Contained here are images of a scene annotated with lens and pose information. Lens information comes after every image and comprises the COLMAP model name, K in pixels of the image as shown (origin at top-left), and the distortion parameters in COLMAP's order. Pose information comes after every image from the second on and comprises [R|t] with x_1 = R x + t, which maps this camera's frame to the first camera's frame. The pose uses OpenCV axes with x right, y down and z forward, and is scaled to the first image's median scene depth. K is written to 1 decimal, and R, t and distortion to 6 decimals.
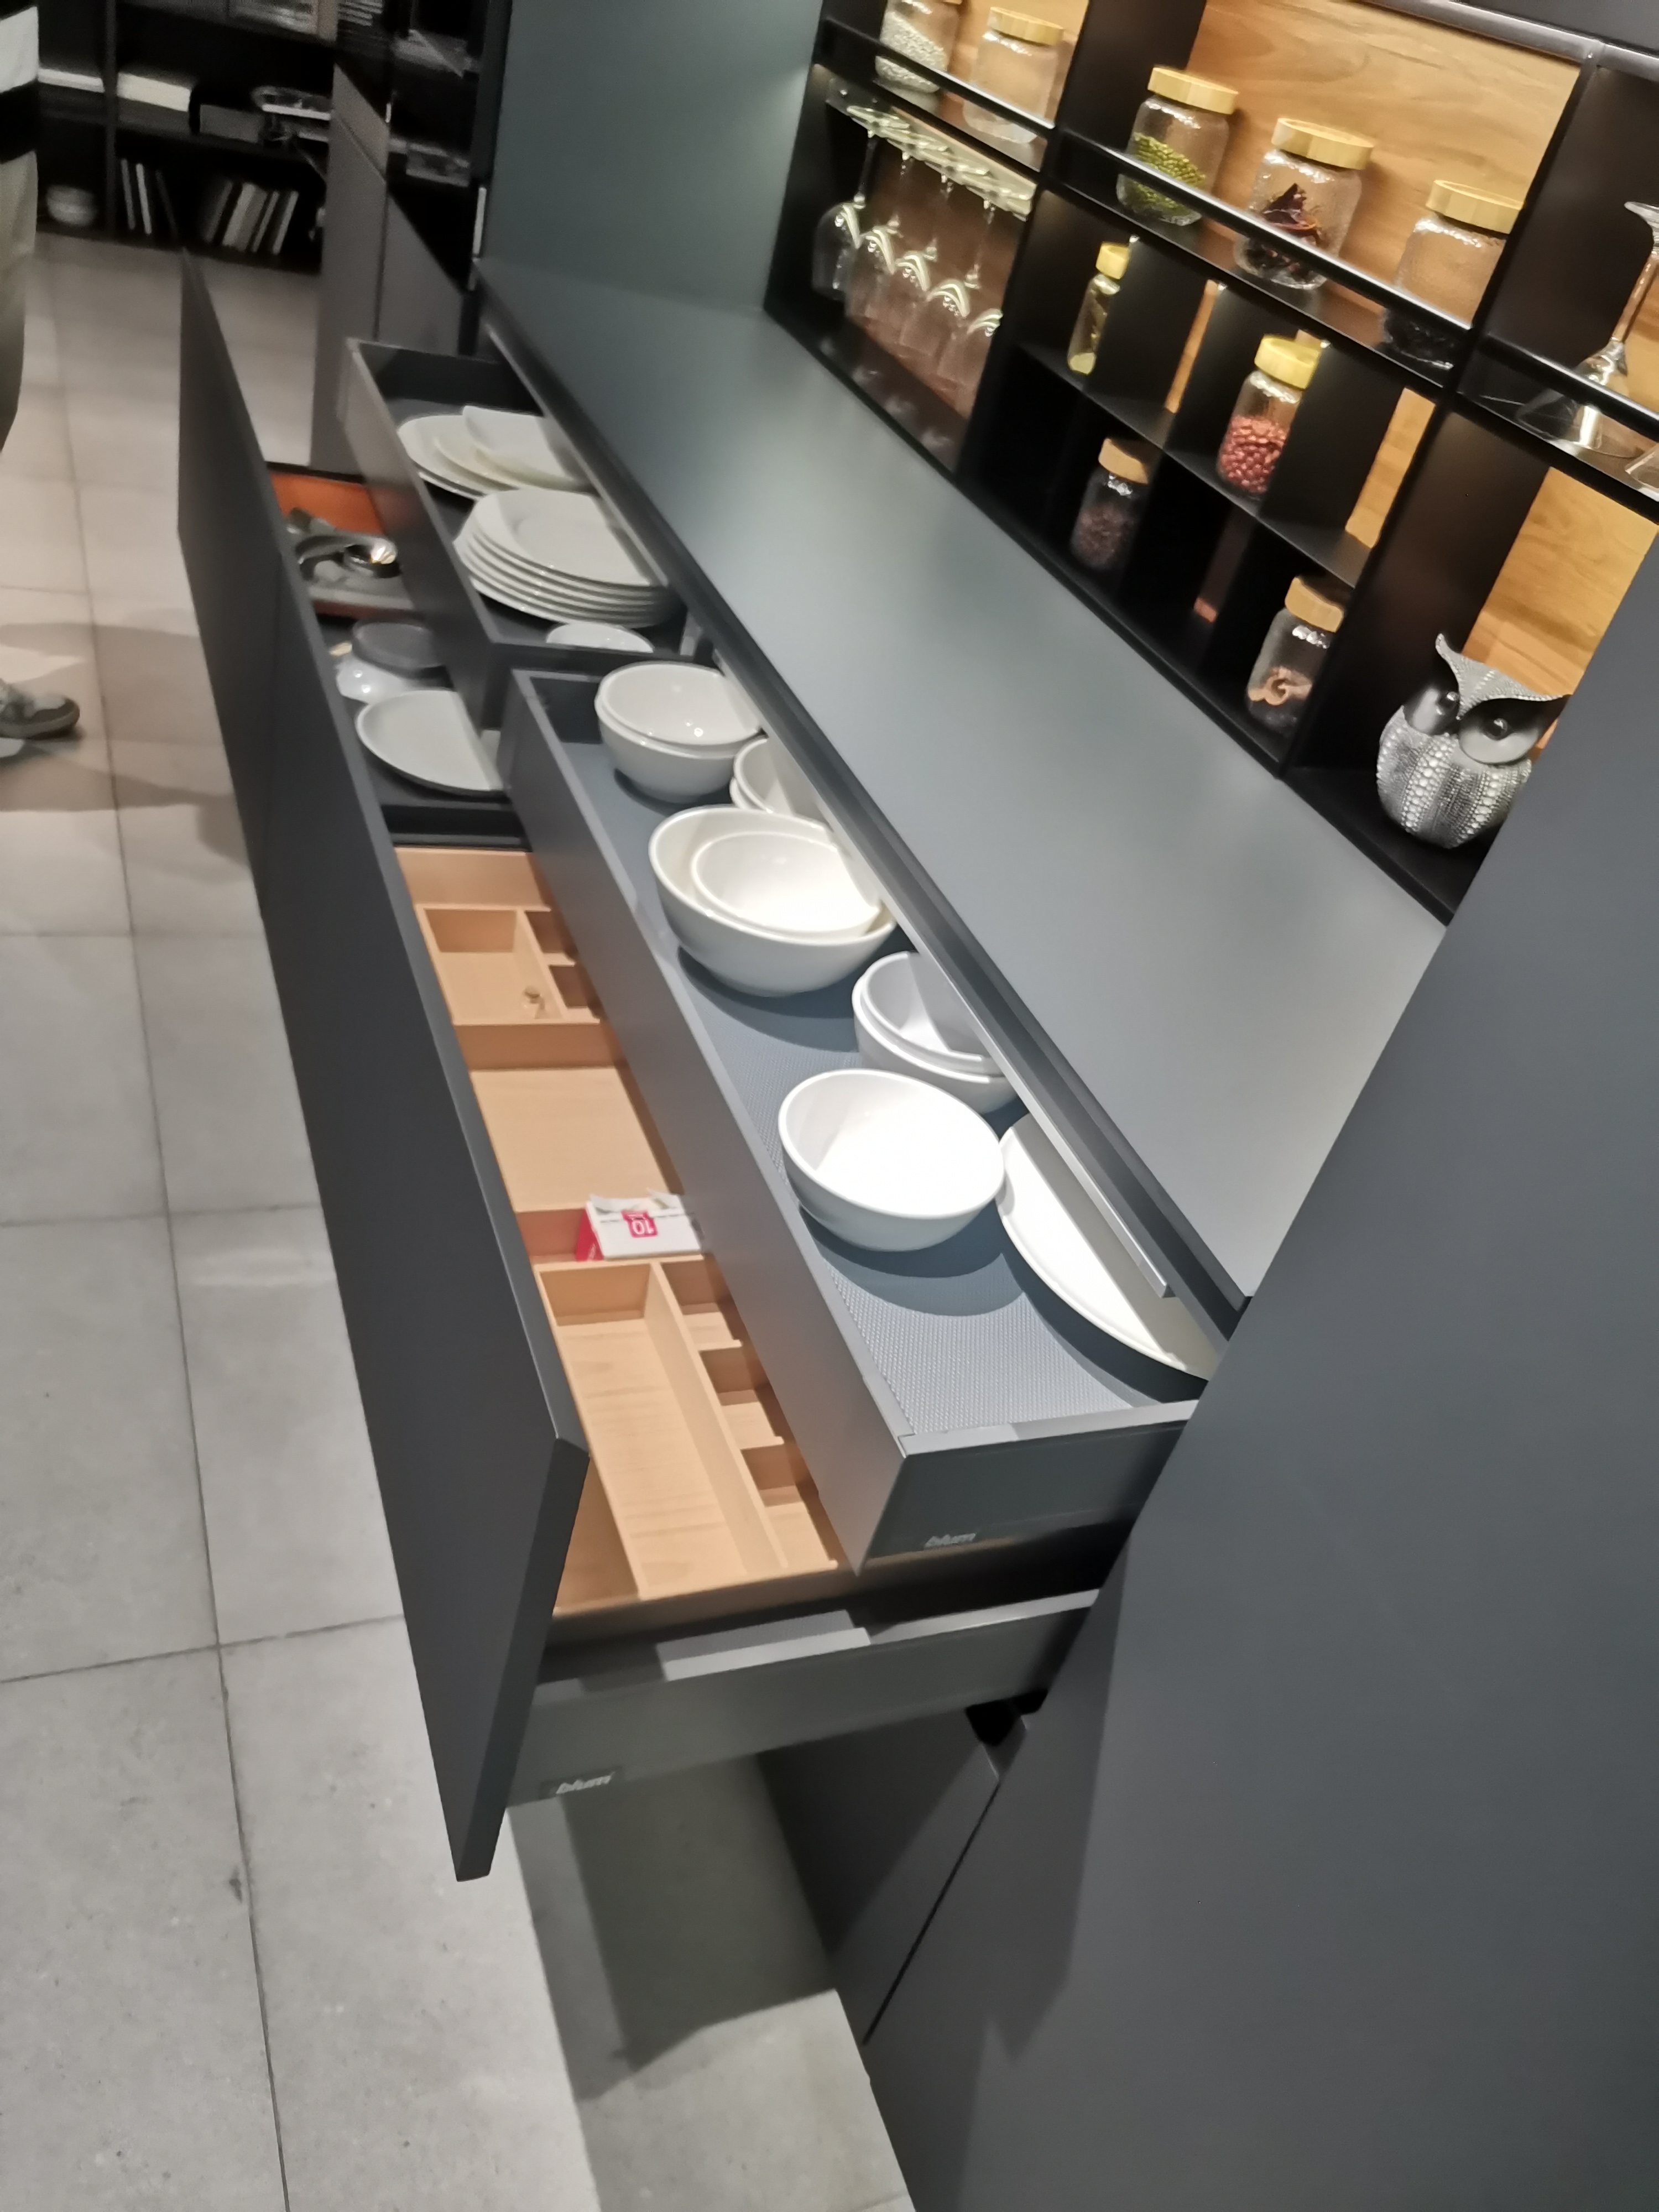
lens RADIAL K [[1676.8, 0, 829.5], [0, 1676.8, 1106.0], [0, 0, 1]] dist [0.087527, -0.116543]
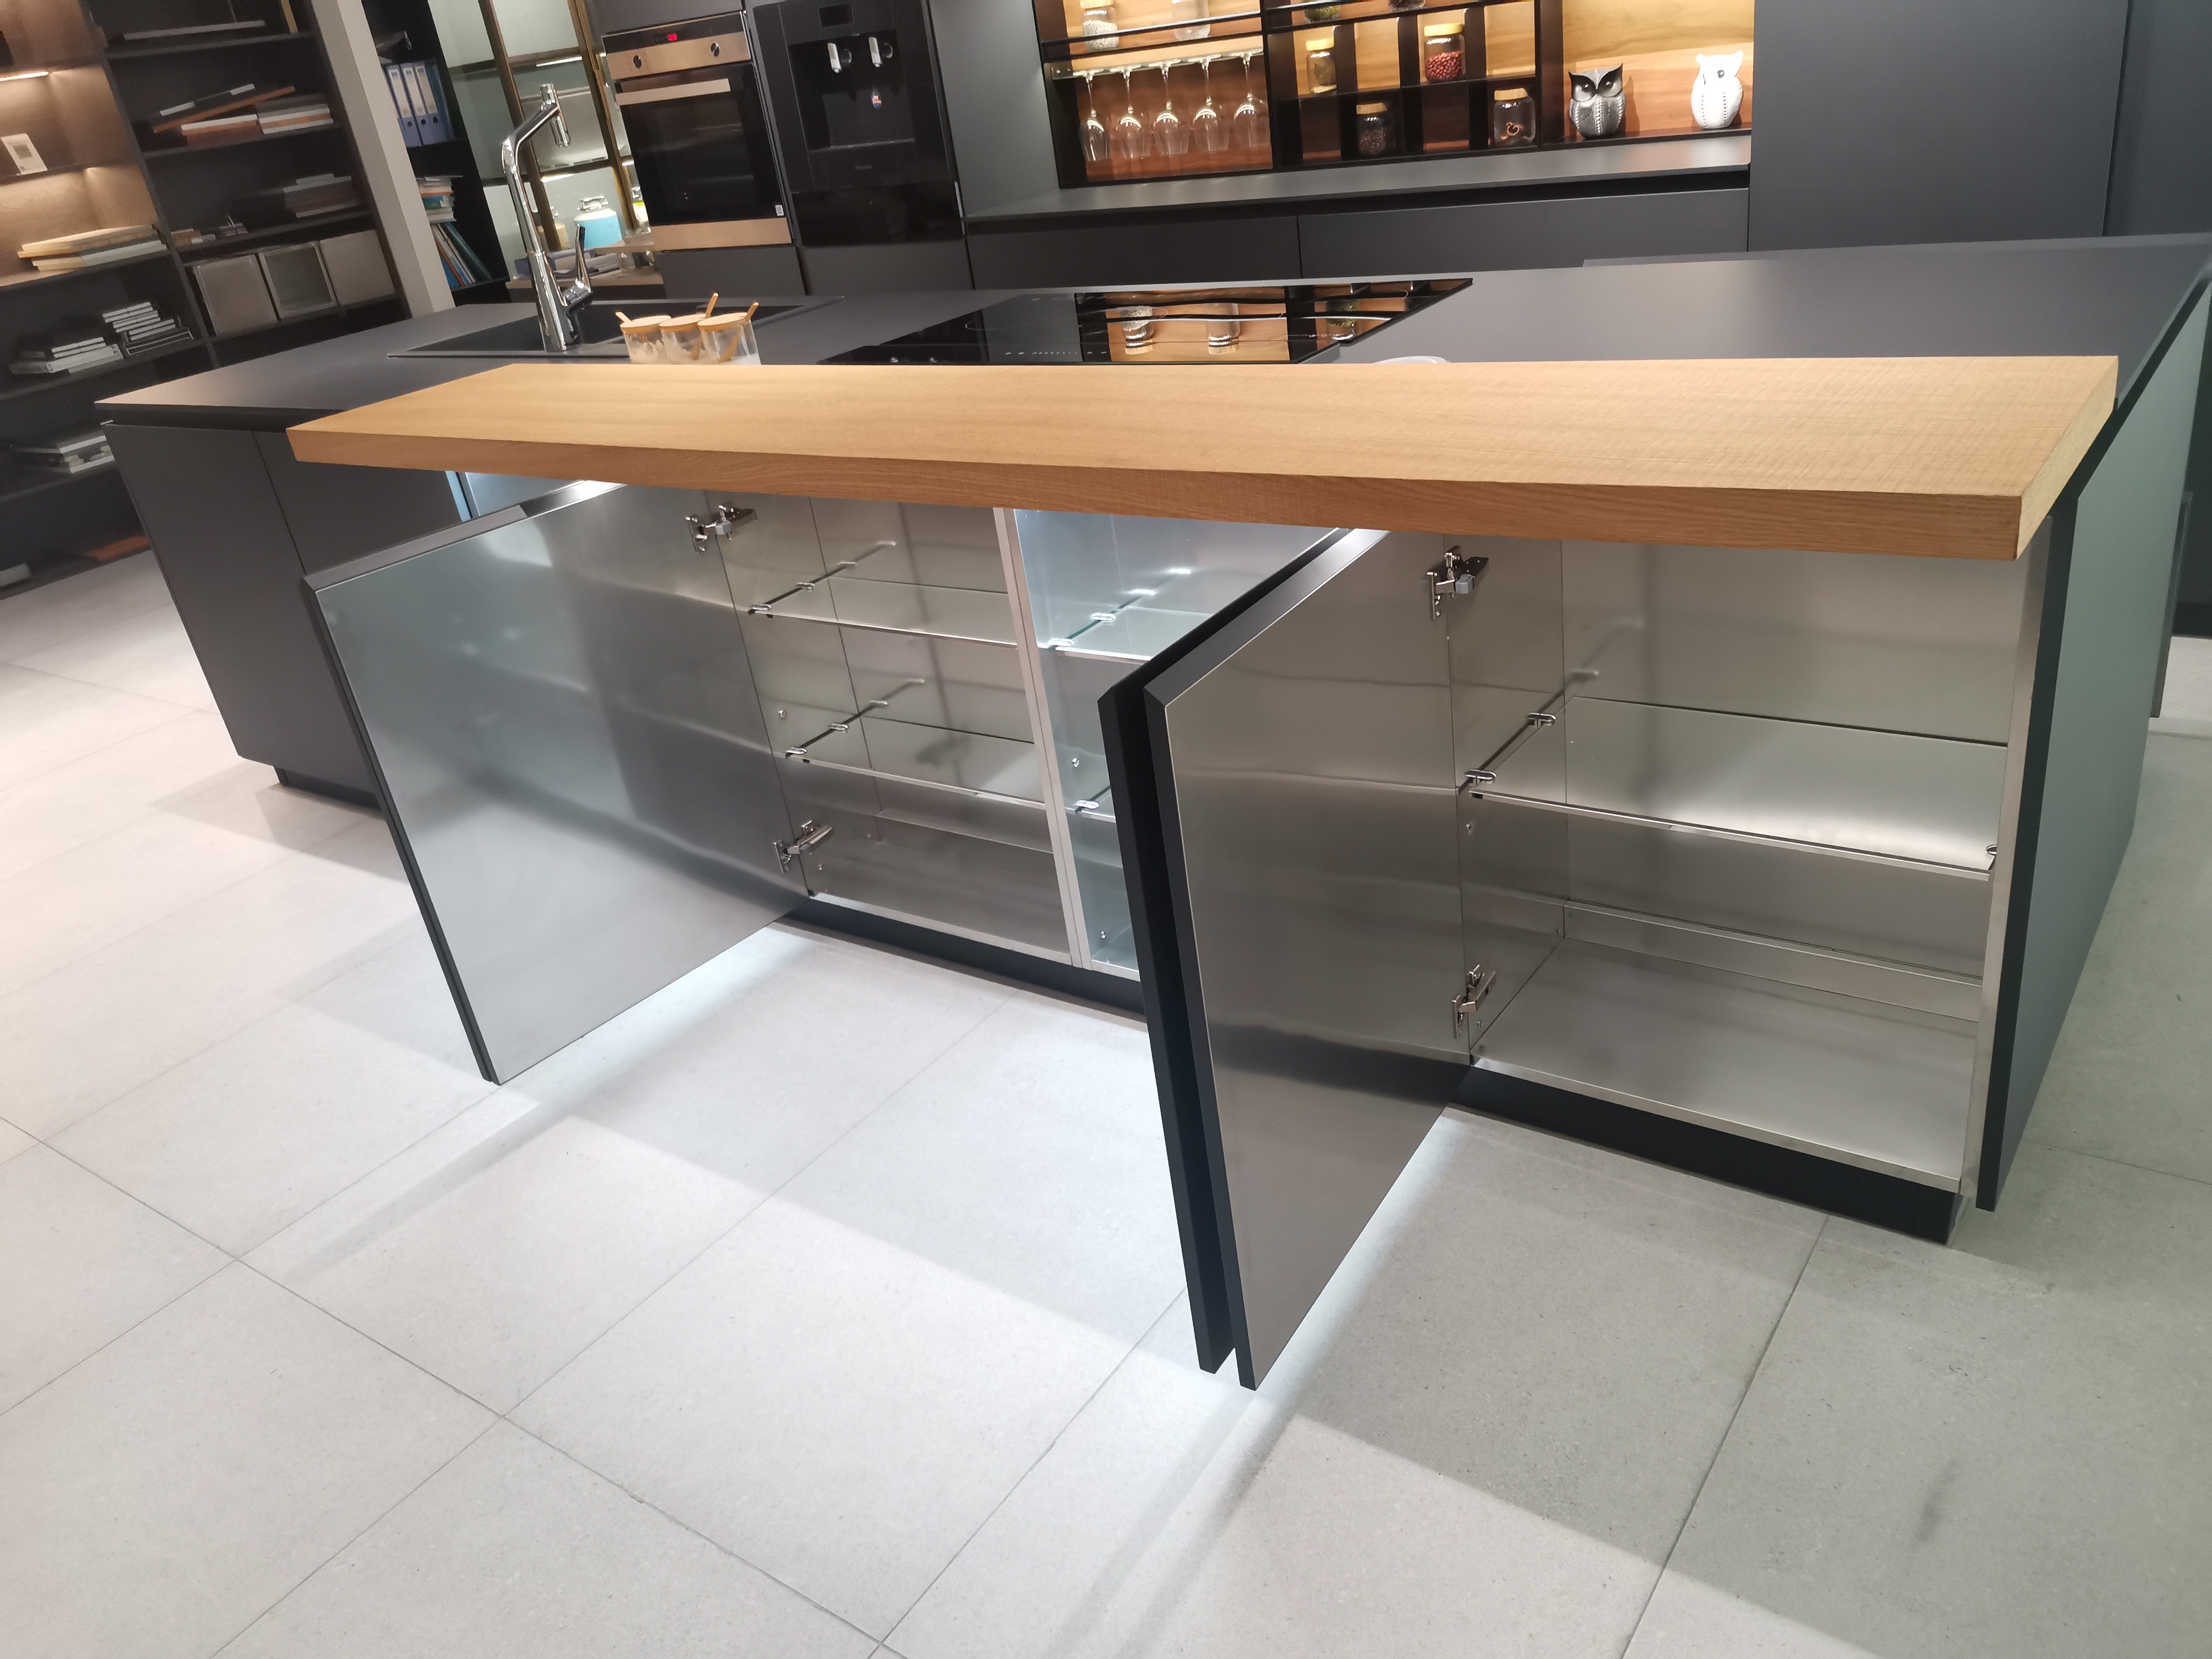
lens RADIAL K [[1666.7, 0, 1106.0], [0, 1666.7, 829.5], [0, 0, 1]] dist [0.098756, -0.155886]
pose [[0.774323, -0.551660, 0.309992, -1.404235], [0.587989, 0.808302, -0.030278, 0.288317], [-0.233864, 0.205716, 0.950257, -0.947620]]
